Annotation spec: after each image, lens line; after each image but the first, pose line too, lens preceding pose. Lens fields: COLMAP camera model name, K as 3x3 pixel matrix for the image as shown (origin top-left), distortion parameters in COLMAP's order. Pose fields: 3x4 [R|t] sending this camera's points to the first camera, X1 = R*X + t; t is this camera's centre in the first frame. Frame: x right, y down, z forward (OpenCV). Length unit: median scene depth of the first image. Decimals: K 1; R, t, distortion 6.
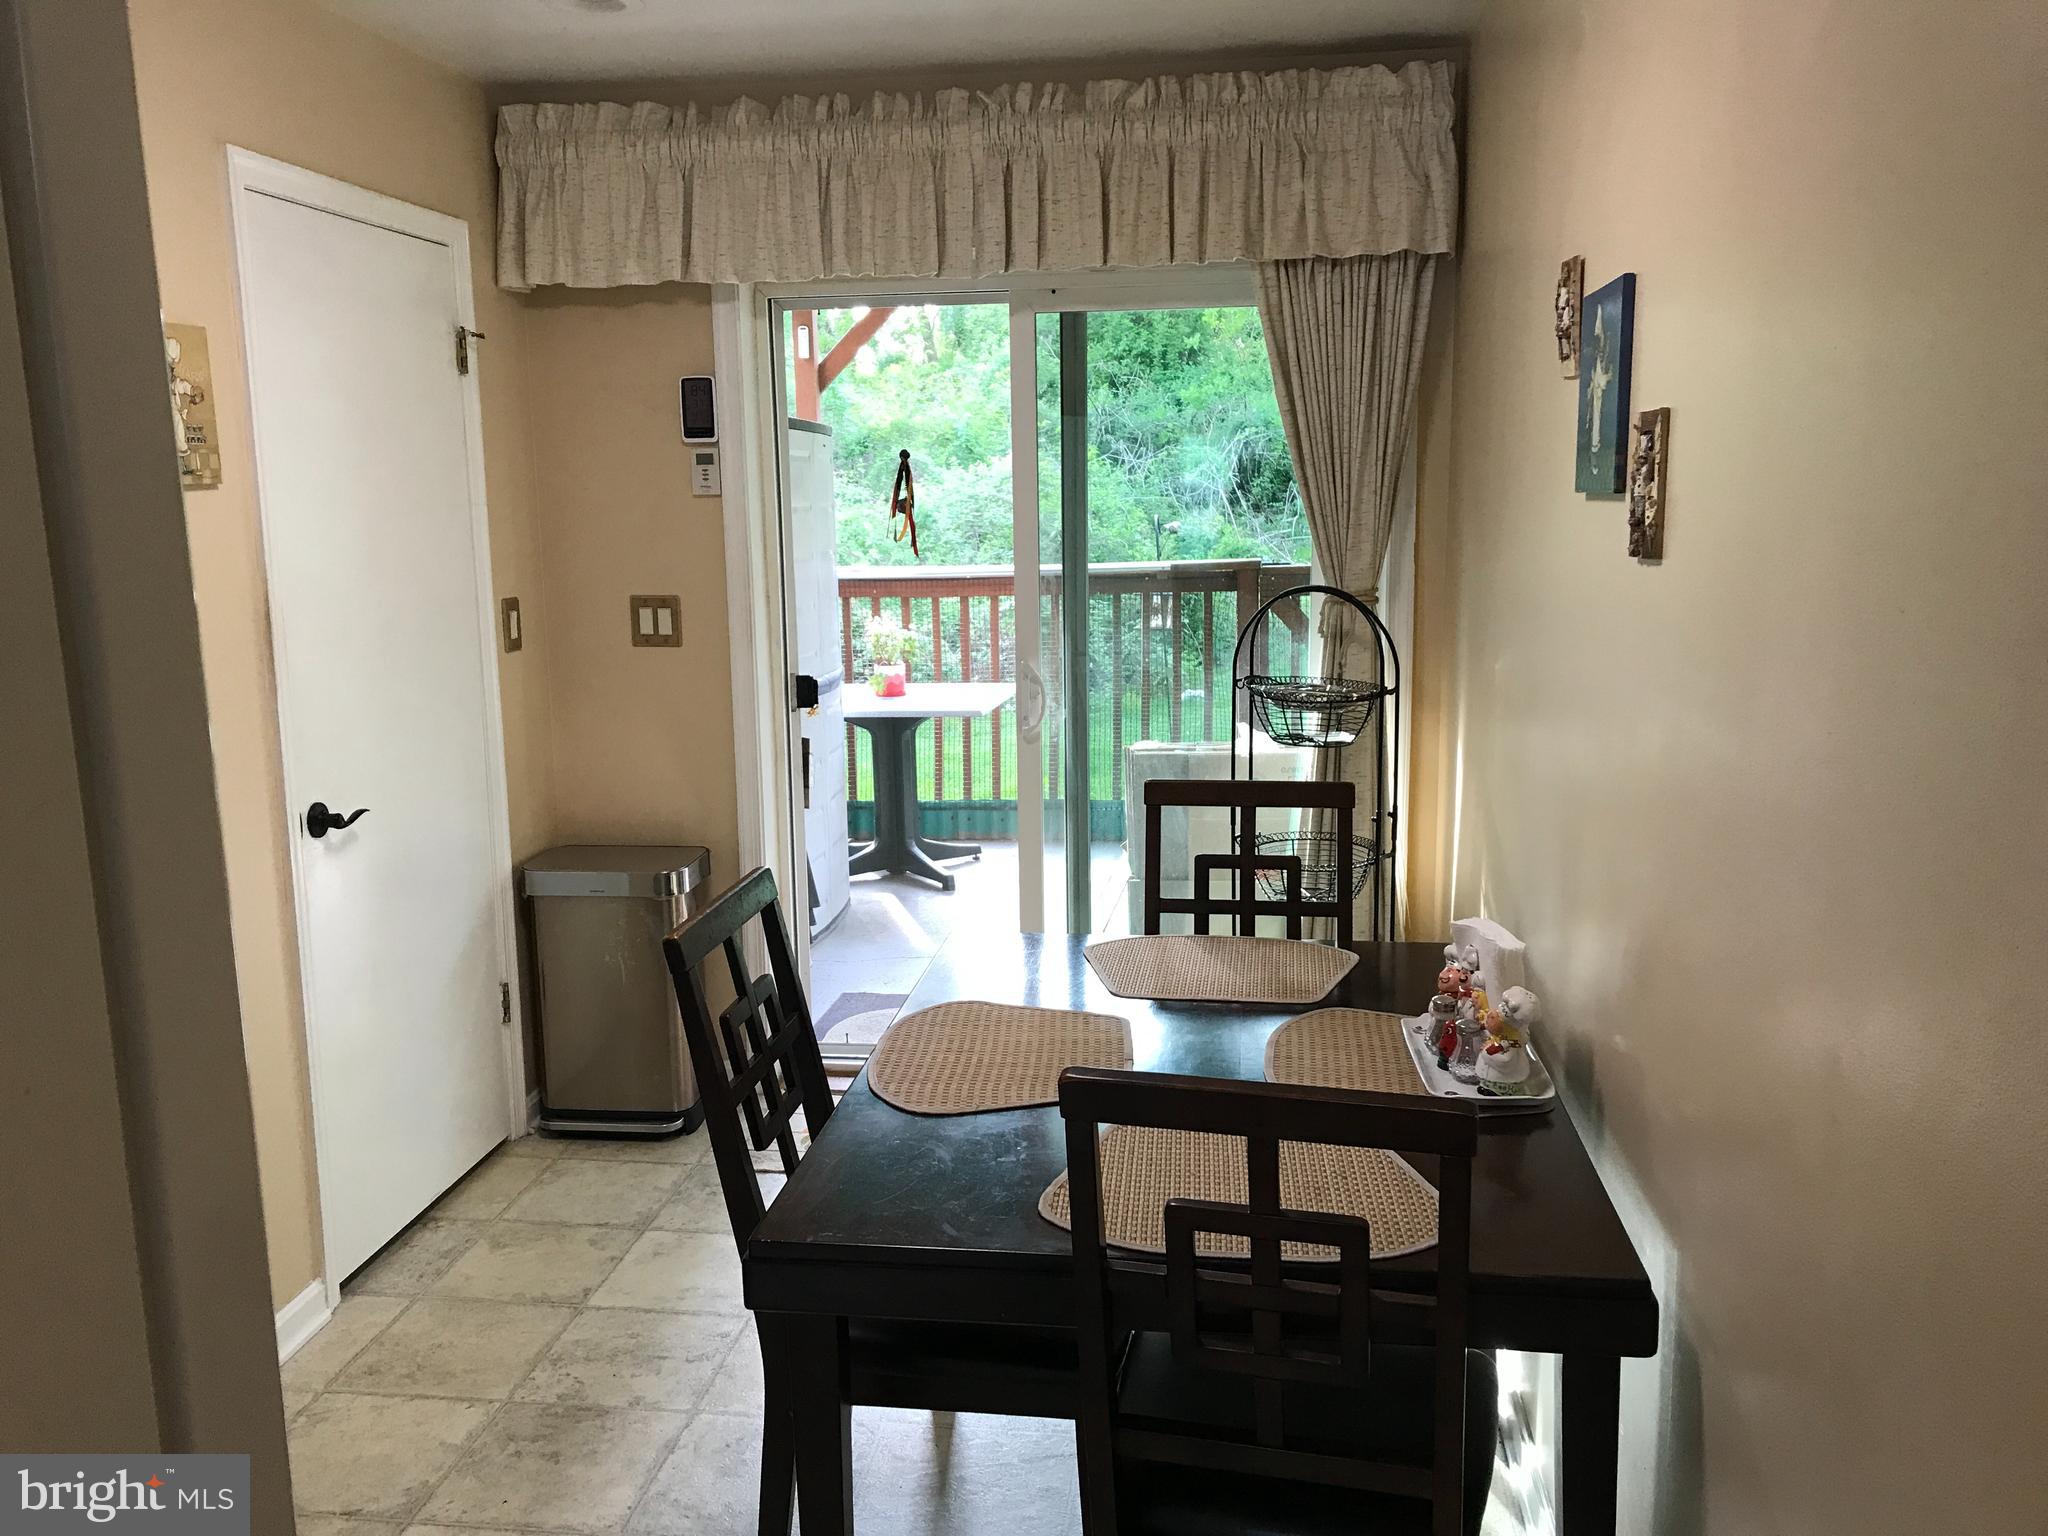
lens RADIAL K [[1671.3, 0, 1018.1], [0, 1671.3, 754.0], [0, 0, 1]] dist [0.053217, -0.056012]
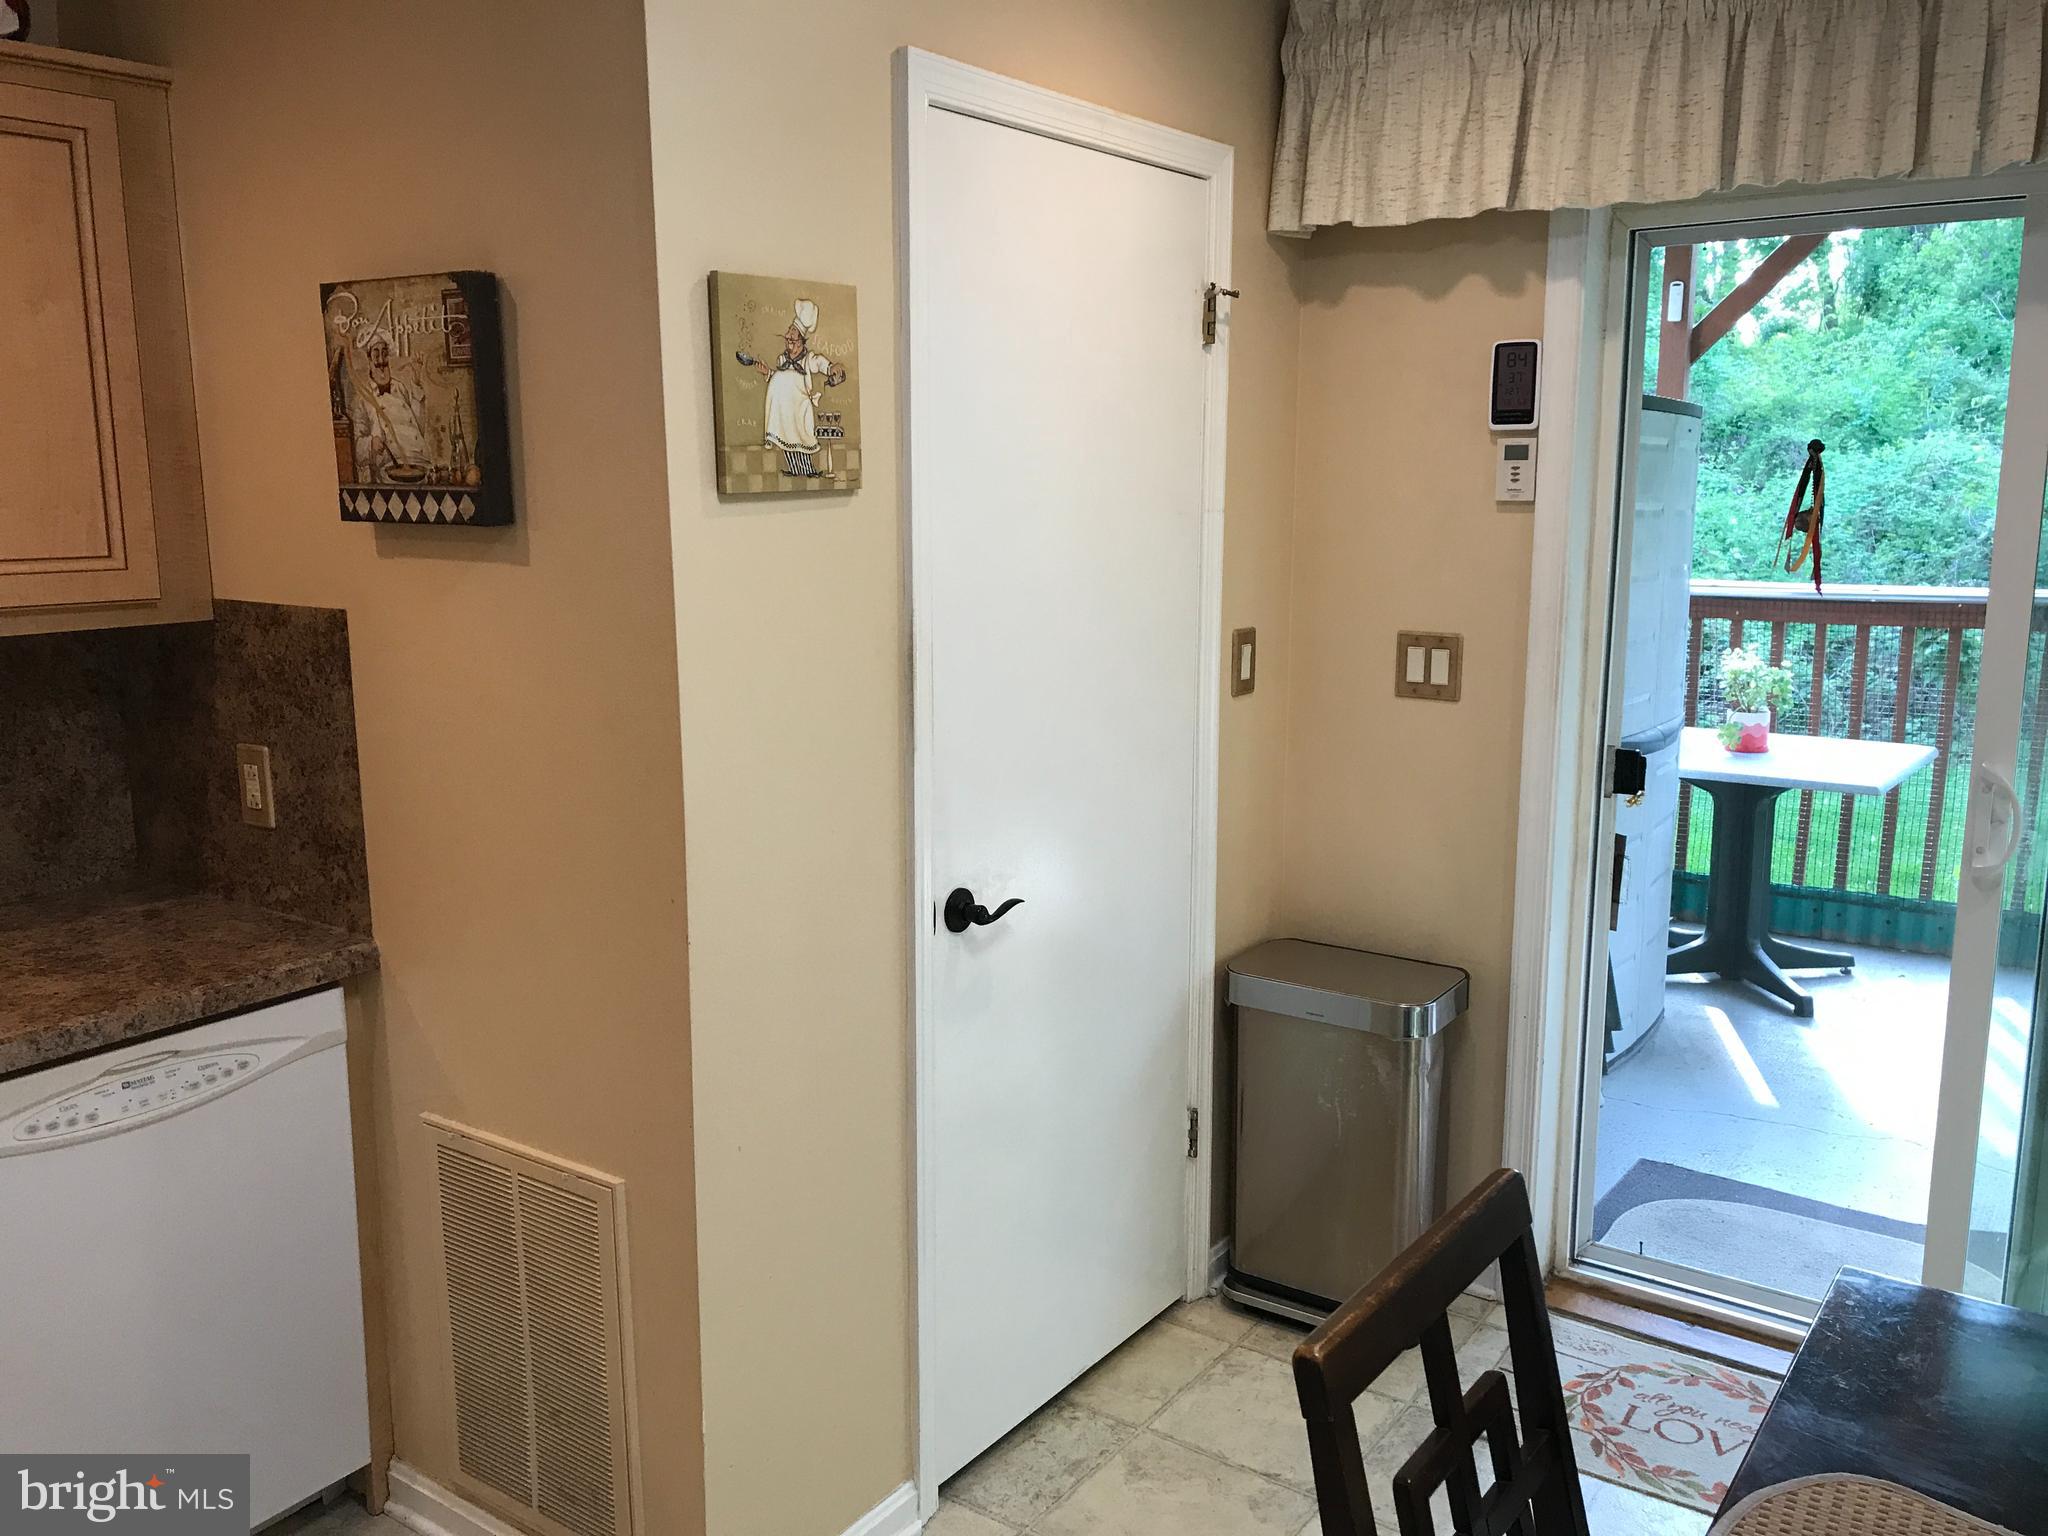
lens RADIAL K [[1671.3, 0, 1010.8], [0, 1671.3, 753.2], [0, 0, 1]] dist [0.053217, -0.056012]
pose [[0.883221, 0.095017, -0.459231, -0.030991], [-0.089681, 0.995408, 0.033475, -0.049719], [0.460303, 0.011618, 0.887686, 0.244412]]
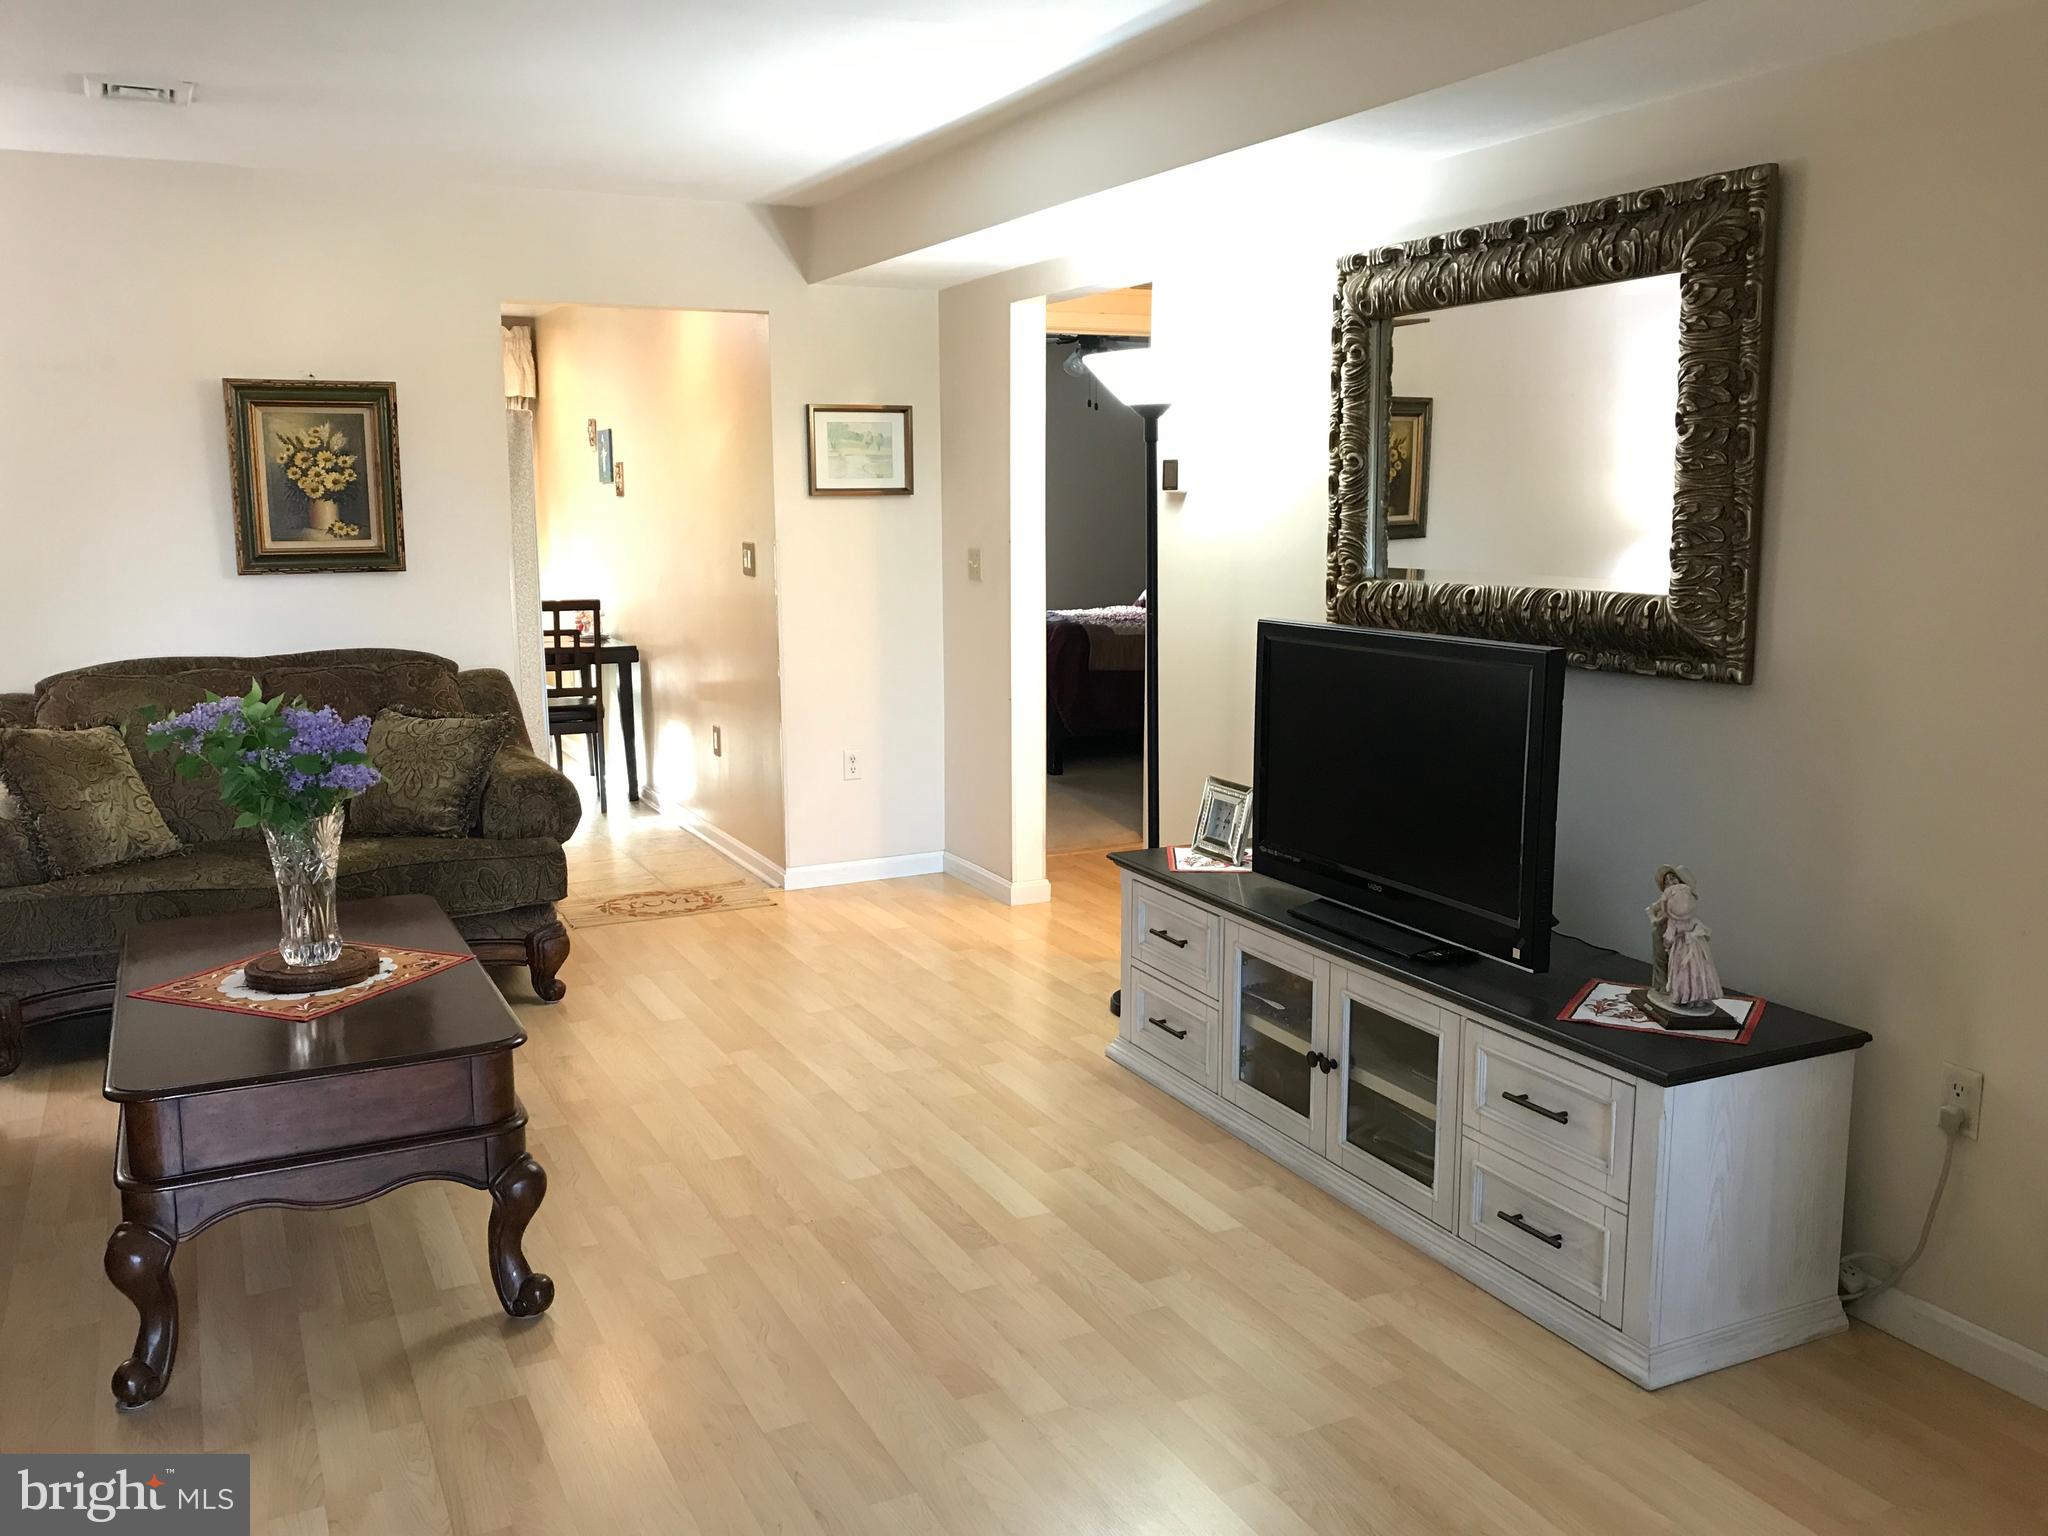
lens RADIAL K [[1671.3, 0, 1013.7], [0, 1671.3, 753.8], [0, 0, 1]] dist [0.053217, -0.056012]
pose [[0.826922, -0.077644, 0.556930, -0.533434], [0.086041, 0.996229, 0.011137, 0.249362], [-0.555695, 0.038709, 0.830485, -1.336959]]
